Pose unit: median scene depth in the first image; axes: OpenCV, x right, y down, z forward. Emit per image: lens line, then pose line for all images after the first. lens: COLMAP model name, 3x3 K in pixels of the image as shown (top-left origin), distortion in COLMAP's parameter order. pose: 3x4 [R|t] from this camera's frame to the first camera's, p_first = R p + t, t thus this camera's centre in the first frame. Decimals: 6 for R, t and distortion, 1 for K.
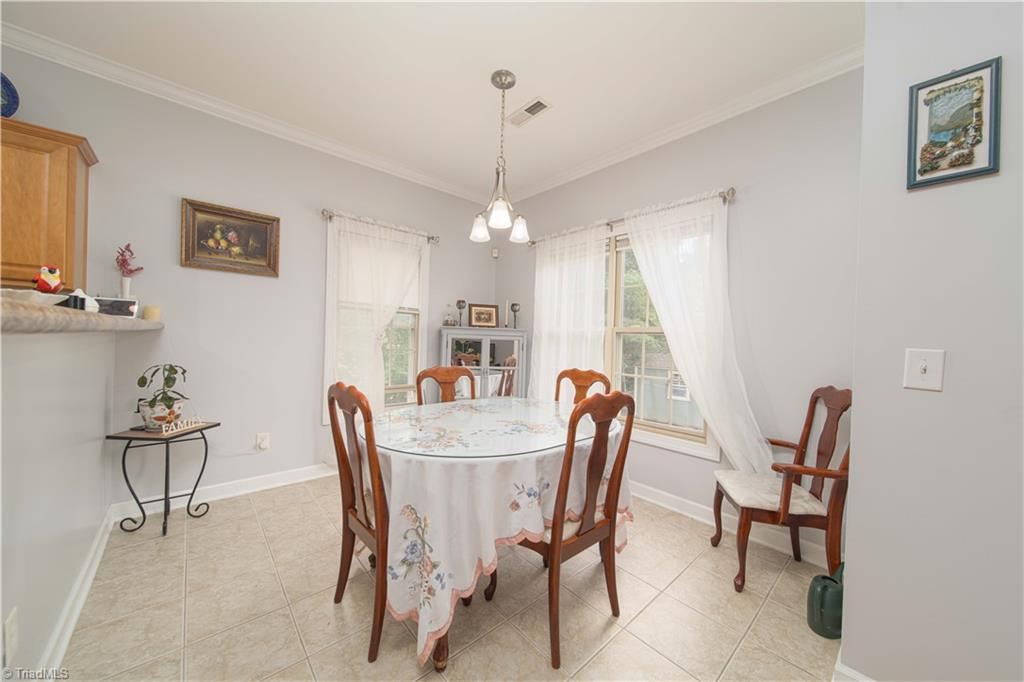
lens RADIAL K [[359.3, 0, 516.1], [0, 359.3, 340.8], [0, 0, 1]] dist [-0.000275, -0.001677]
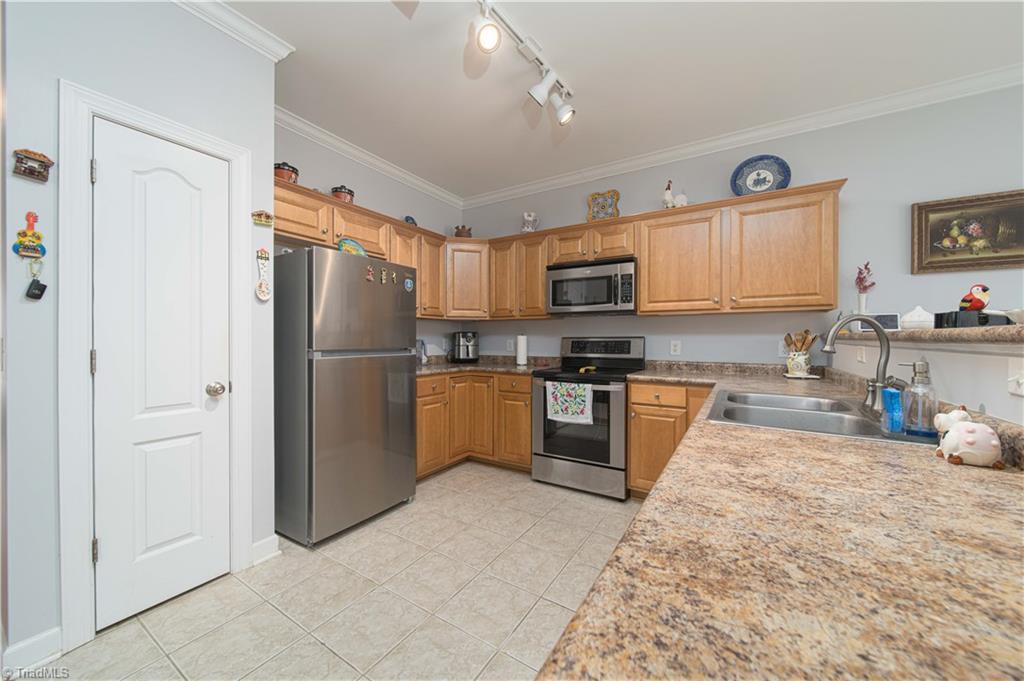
lens RADIAL K [[369.4, 0, 514.7], [0, 369.4, 341.6], [0, 0, 1]] dist [-0.000826, -0.001648]
pose [[0.278481, -0.021905, -0.960192, -0.277511], [-0.002933, 0.999716, -0.023657, -0.001702], [0.960437, 0.009404, 0.278338, -0.290198]]
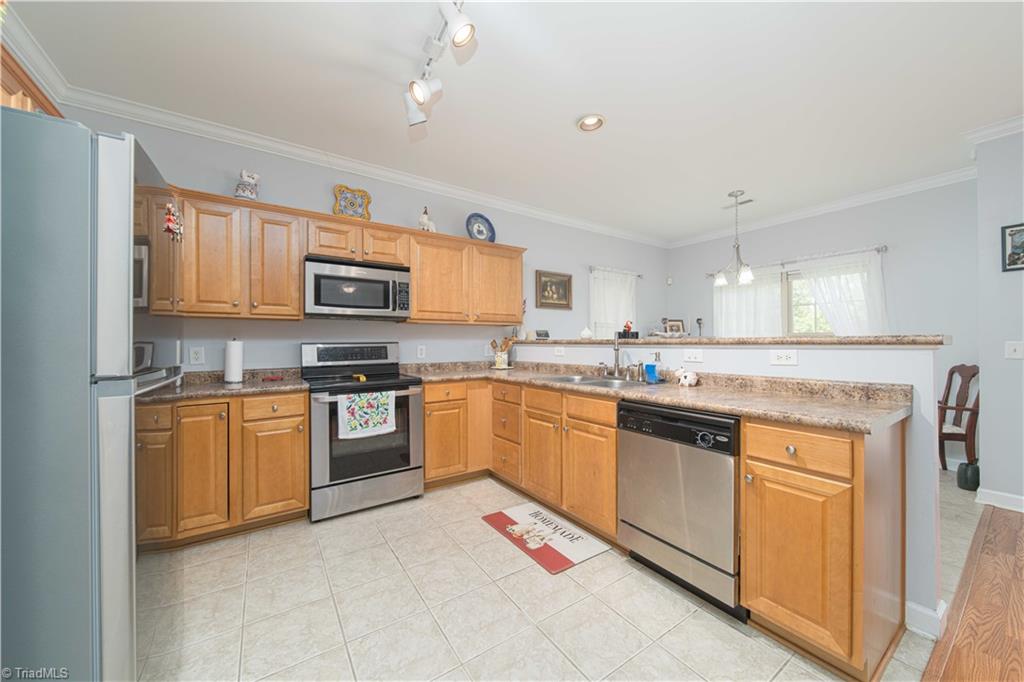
lens RADIAL K [[369.4, 0, 514.7], [0, 369.4, 342.1], [0, 0, 1]] dist [-0.000826, -0.001648]
pose [[0.990580, -0.035146, -0.132348, -0.781159], [0.033311, 0.999316, -0.016056, -0.014625], [0.132822, 0.011496, 0.991073, -0.794632]]
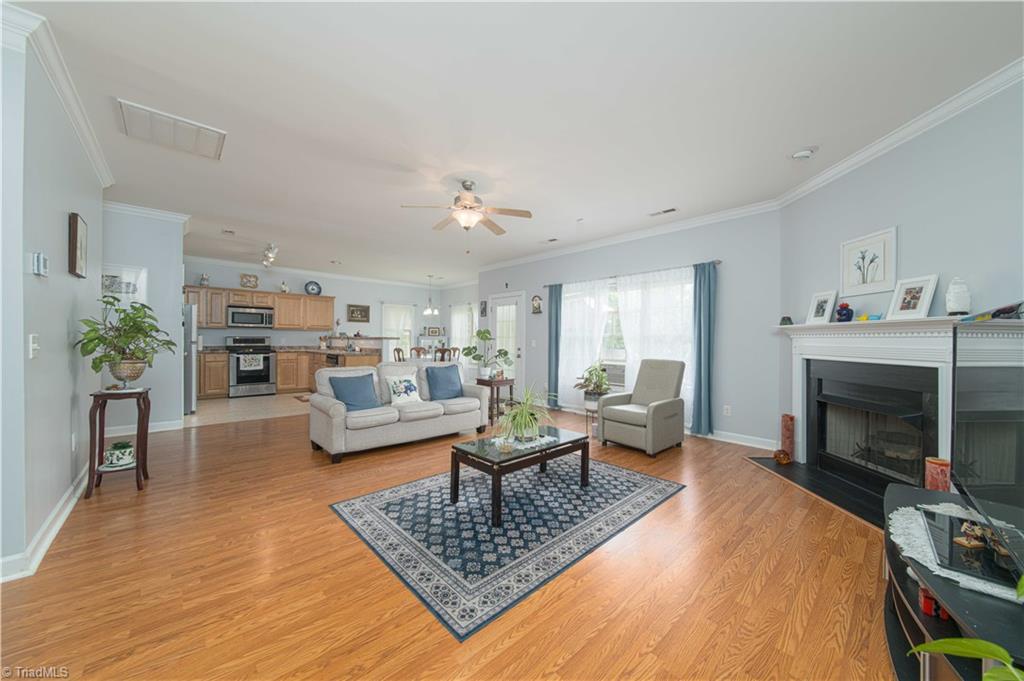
lens RADIAL K [[363.5, 0, 512.0], [0, 363.5, 340.5], [0, 0, 1]] dist [0.000730, -0.000042]
pose [[0.999640, -0.025475, 0.008438, 0.739698], [0.025586, 0.999584, -0.013338, 0.079472], [-0.008094, 0.013549, 0.999875, -2.762412]]
